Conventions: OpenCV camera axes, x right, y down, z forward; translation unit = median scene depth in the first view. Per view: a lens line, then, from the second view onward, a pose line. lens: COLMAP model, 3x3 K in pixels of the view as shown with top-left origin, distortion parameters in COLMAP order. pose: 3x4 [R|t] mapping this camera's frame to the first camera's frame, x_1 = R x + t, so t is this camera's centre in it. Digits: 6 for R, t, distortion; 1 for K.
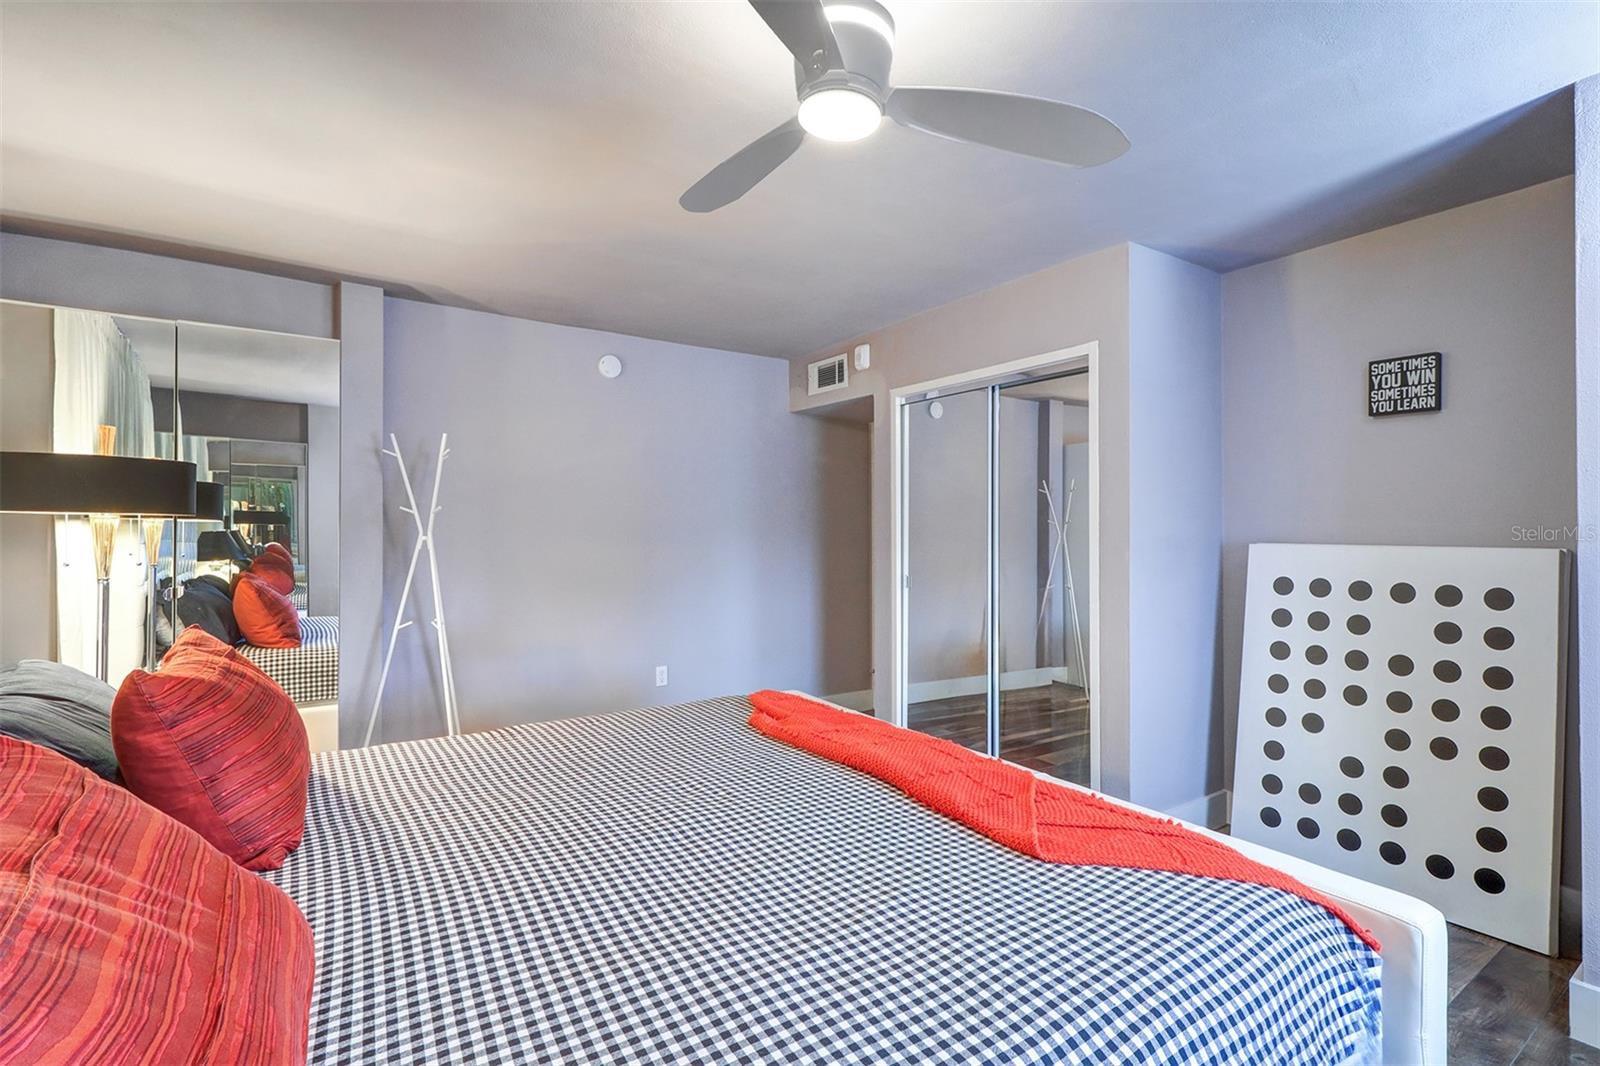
lens RADIAL K [[736.5, 0, 802.1], [0, 736.5, 539.2], [0, 0, 1]] dist [-0.000668, -0.000350]
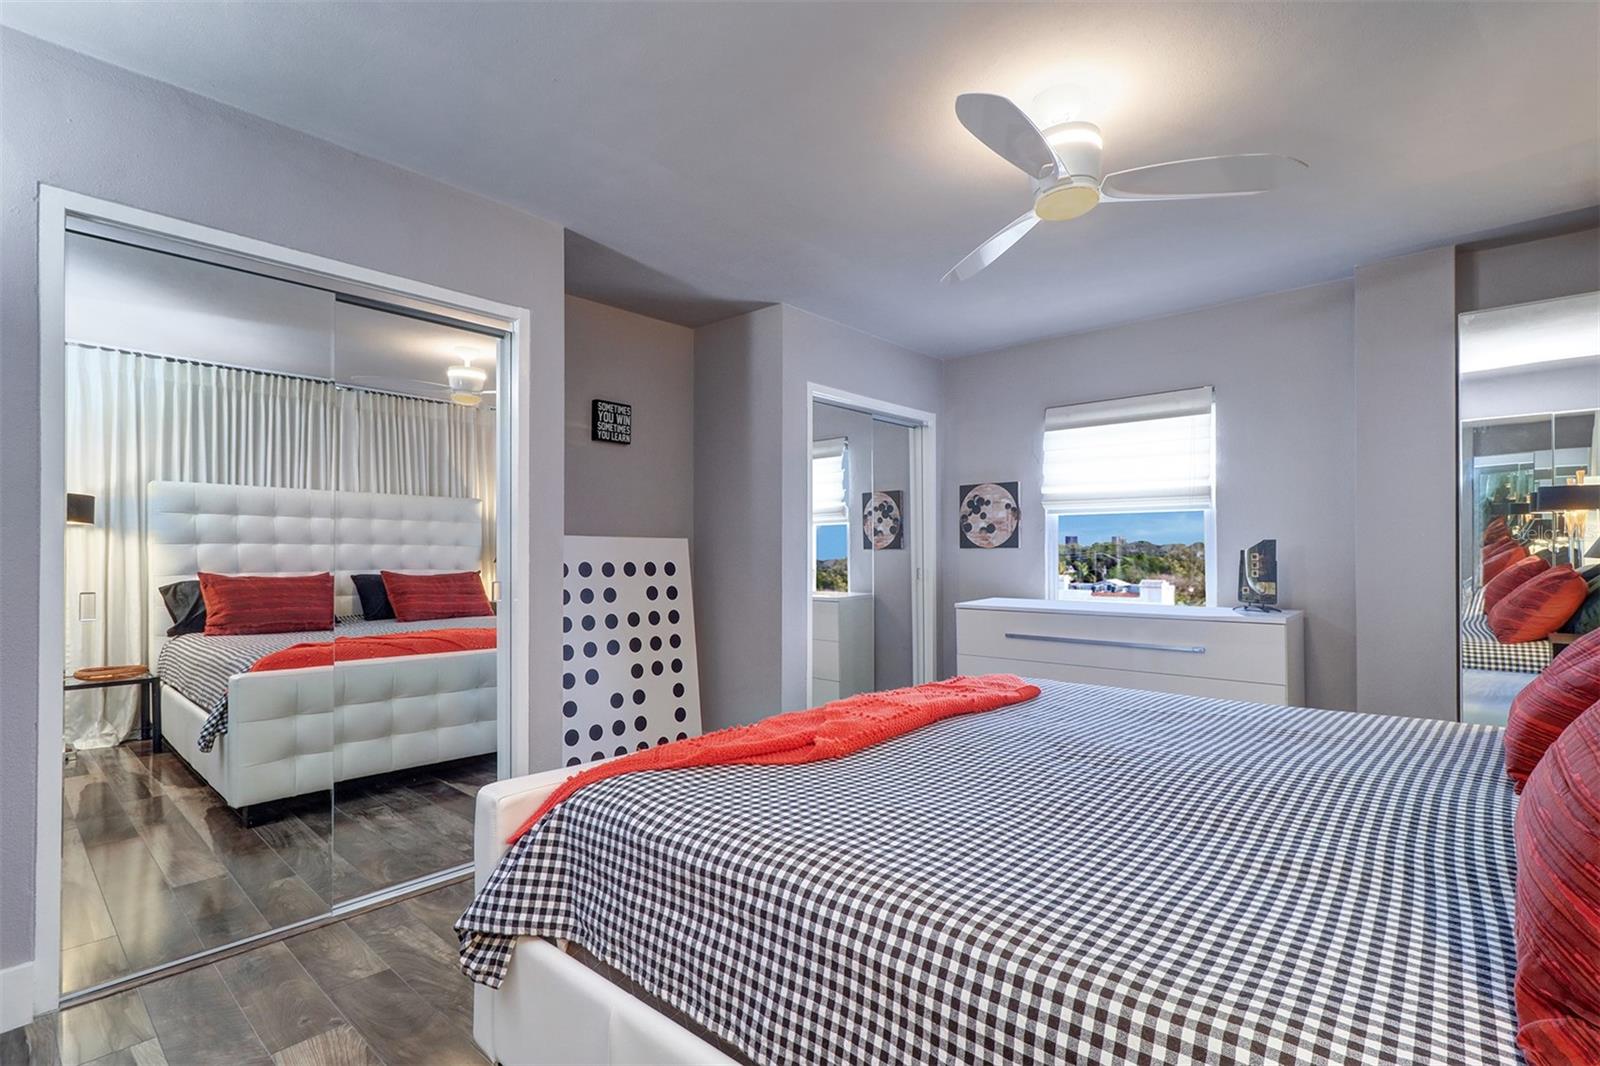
lens RADIAL K [[736.5, 0, 798.6], [0, 736.5, 535.5], [0, 0, 1]] dist [-0.000668, -0.000350]
pose [[-0.212964, 0.000725, 0.977060, -0.662595], [-0.005778, 0.999981, -0.002002, 0.008080], [-0.977043, -0.006071, -0.212956, 0.992839]]
